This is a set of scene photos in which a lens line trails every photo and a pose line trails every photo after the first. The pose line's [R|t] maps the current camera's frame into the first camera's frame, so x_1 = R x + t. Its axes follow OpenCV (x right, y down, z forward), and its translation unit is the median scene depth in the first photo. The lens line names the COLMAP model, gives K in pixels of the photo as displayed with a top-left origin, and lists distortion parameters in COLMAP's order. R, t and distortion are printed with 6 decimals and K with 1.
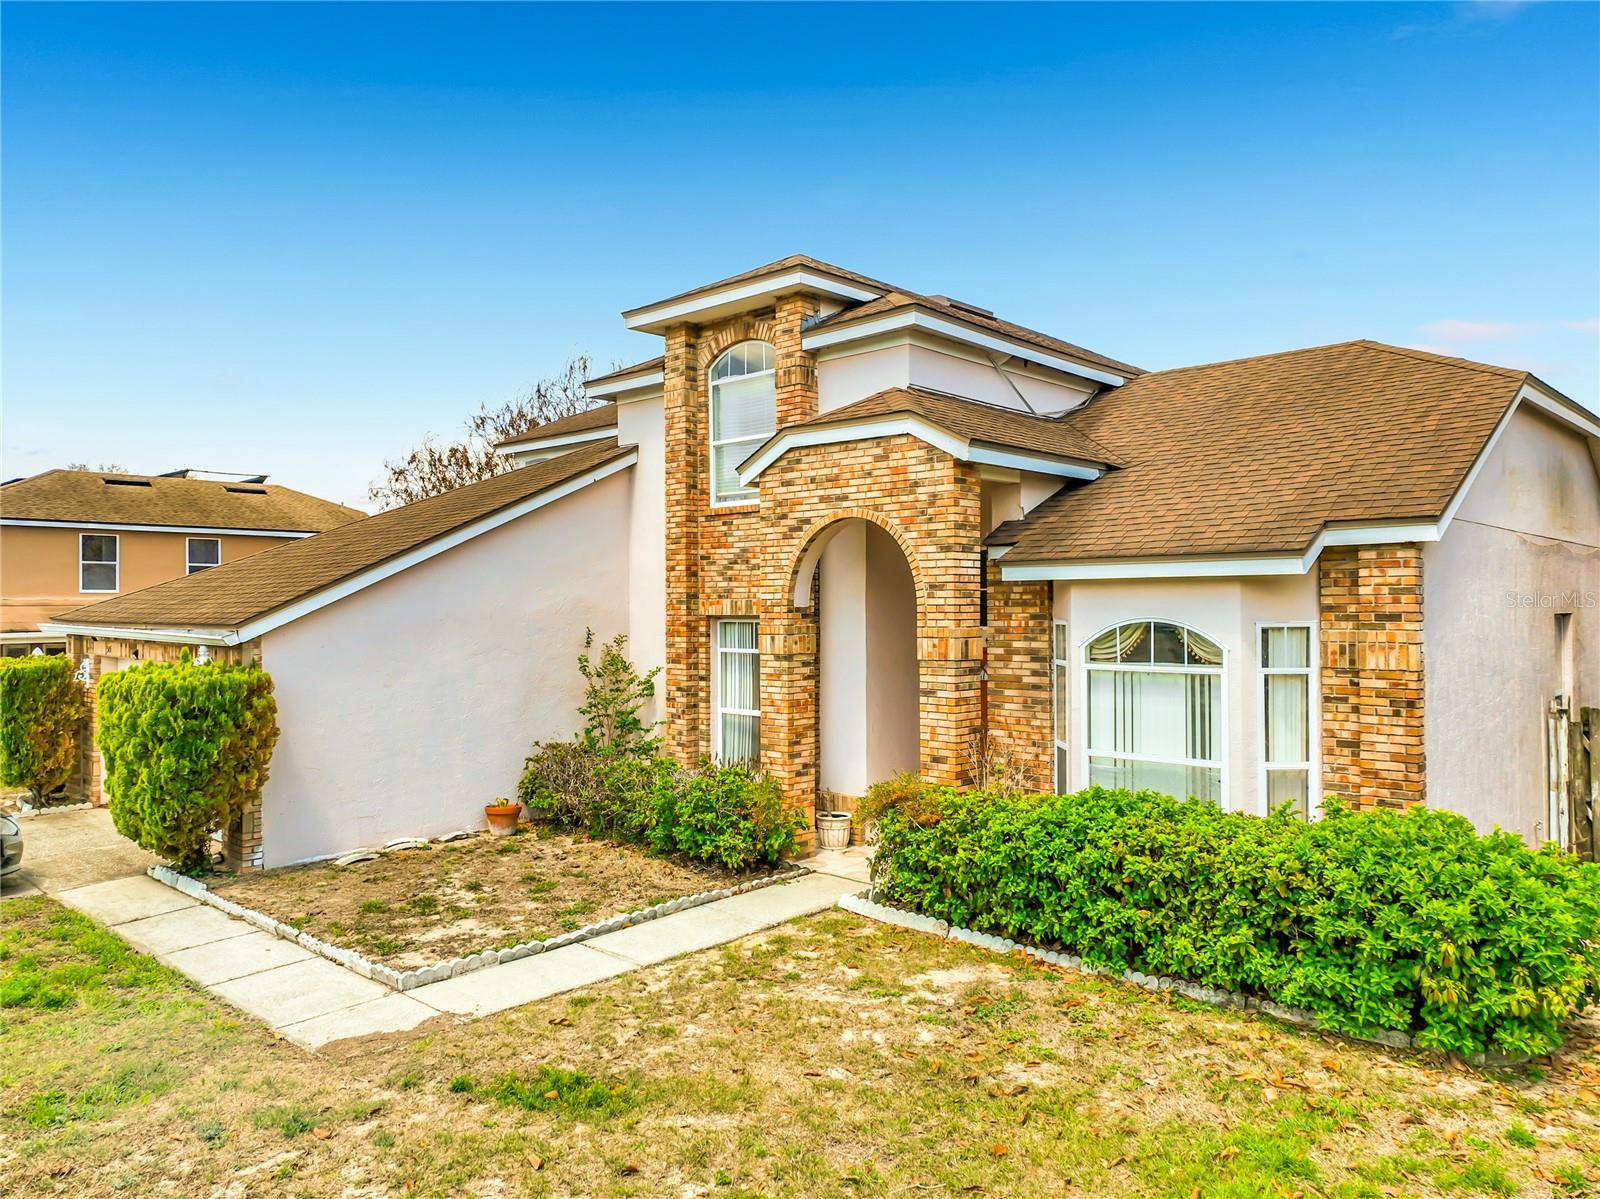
lens RADIAL K [[1160.4, 0, 800.0], [0, 1160.4, 599.5], [0, 0, 1]] dist [0.002738, 0.012378]
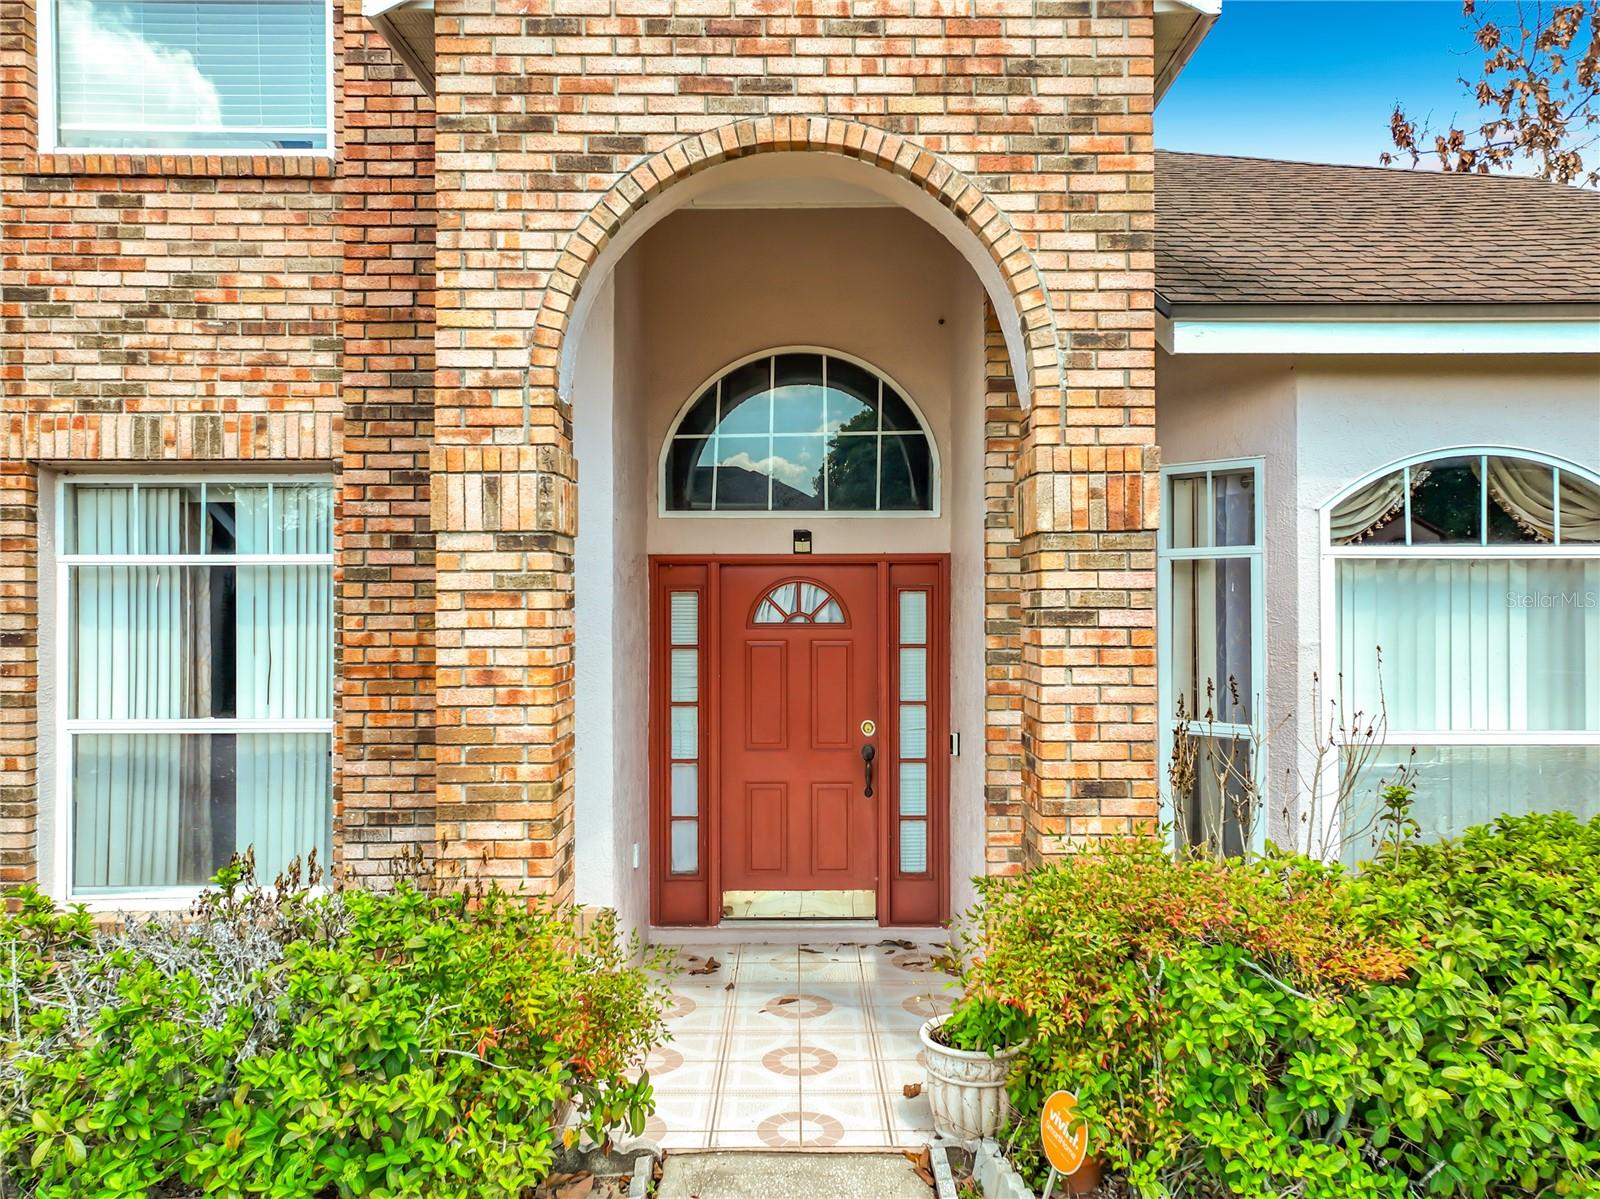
lens RADIAL K [[1160.4, 0, 800.0], [0, 1160.4, 599.5], [0, 0, 1]] dist [0.002738, 0.012378]
pose [[0.707251, 0.006317, 0.706934, -0.204972], [-0.004648, 0.999980, -0.004286, 0.070517], [-0.706947, -0.000255, 0.707266, 0.729057]]
